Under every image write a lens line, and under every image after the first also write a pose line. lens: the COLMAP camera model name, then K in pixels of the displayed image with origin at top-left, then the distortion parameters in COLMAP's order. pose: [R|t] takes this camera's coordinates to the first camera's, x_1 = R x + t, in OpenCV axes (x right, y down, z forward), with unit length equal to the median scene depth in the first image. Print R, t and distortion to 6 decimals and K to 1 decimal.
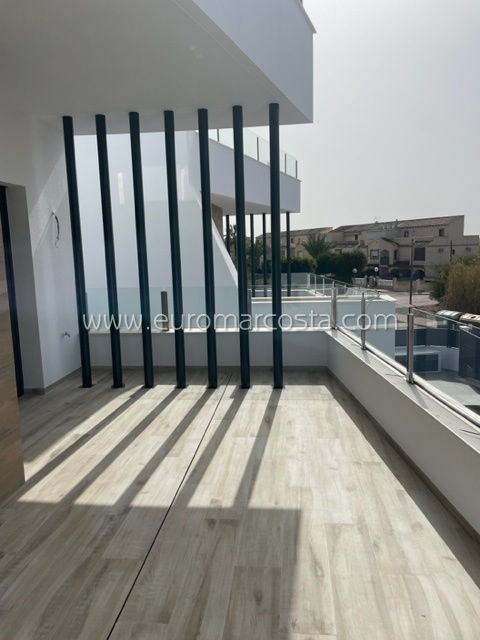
lens RADIAL K [[486.5, 0, 242.0], [0, 486.5, 324.3], [0, 0, 1]] dist [0.080946, -0.111231]
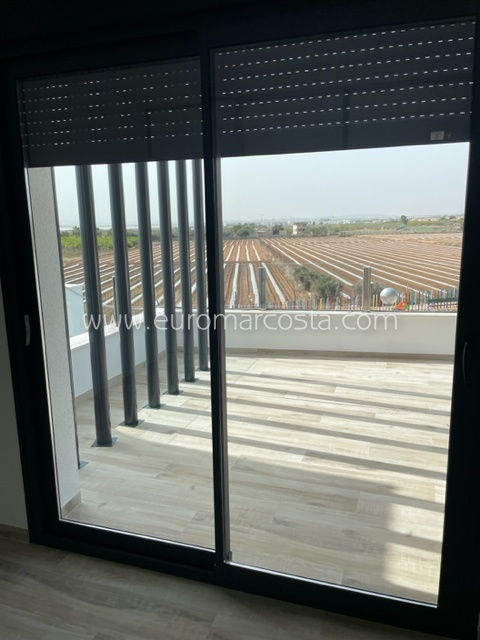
lens RADIAL K [[486.5, 0, 242.0], [0, 486.5, 324.3], [0, 0, 1]] dist [0.080946, -0.111231]
pose [[0.199404, -0.172261, 0.964657, -1.073606], [0.158326, 0.977157, 0.141766, -0.107688], [-0.967042, 0.124461, 0.222123, 0.914660]]
